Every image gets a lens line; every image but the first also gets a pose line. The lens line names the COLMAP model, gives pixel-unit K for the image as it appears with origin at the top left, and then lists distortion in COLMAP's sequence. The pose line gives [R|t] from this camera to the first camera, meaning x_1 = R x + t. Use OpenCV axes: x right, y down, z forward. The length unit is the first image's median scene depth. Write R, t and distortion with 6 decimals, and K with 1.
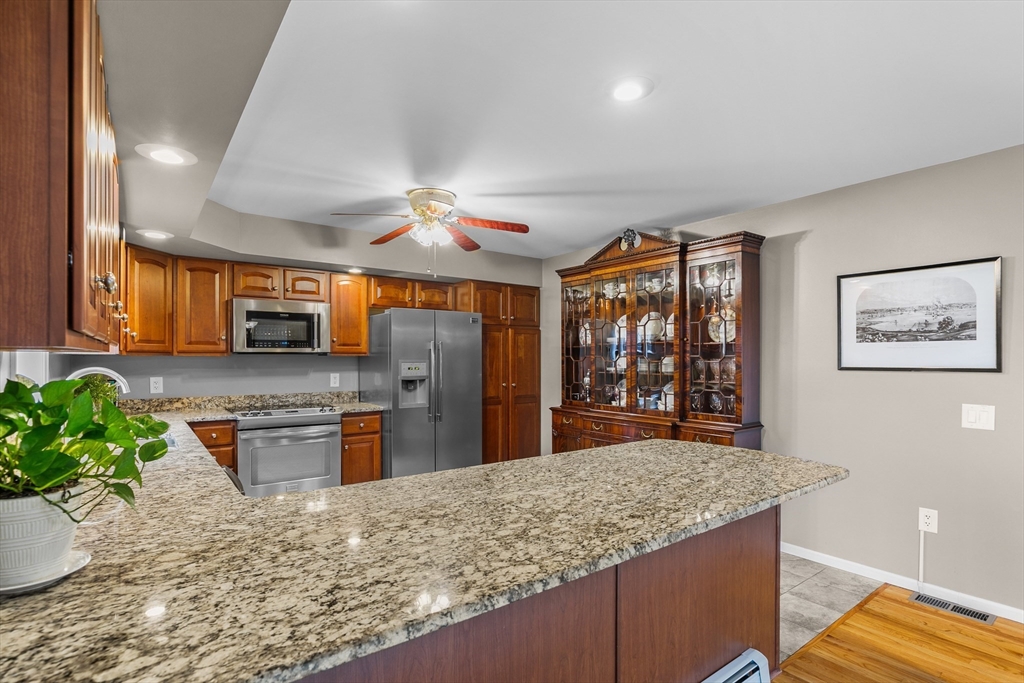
lens RADIAL K [[504.4, 0, 506.7], [0, 504.4, 360.4], [0, 0, 1]] dist [-0.001197, -0.000123]
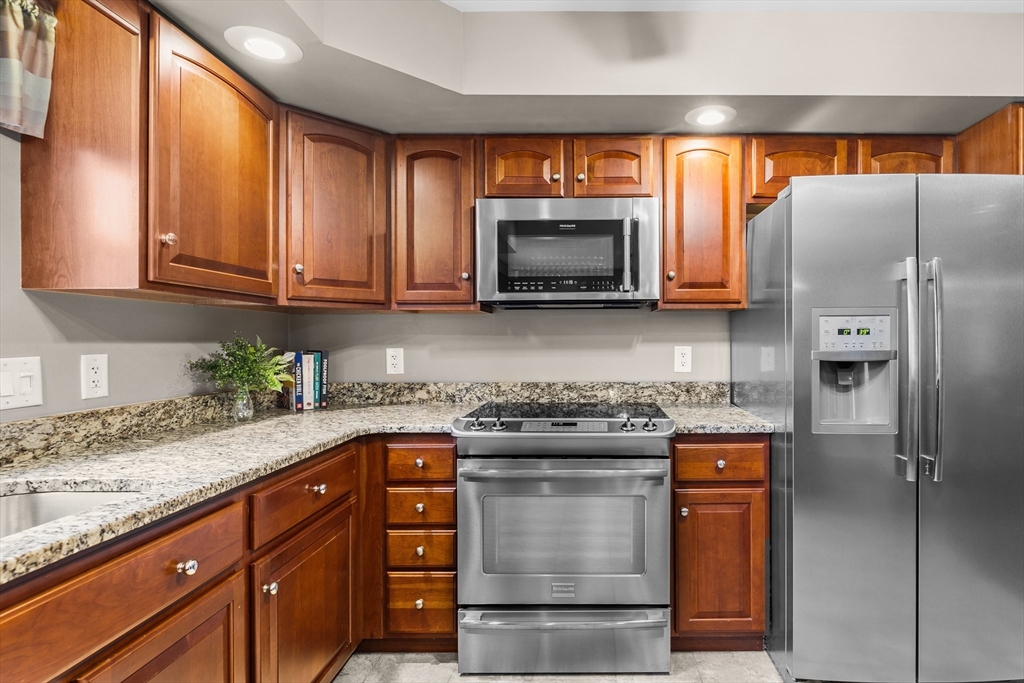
lens RADIAL K [[665.0, 0, 513.0], [0, 665.0, 337.4], [0, 0, 1]] dist [-0.008937, 0.000801]
pose [[0.794177, 0.000065, -0.607687, -0.082814], [0.002069, 0.999994, 0.002810, 0.018032], [0.607683, -0.003489, 0.794172, 0.436795]]
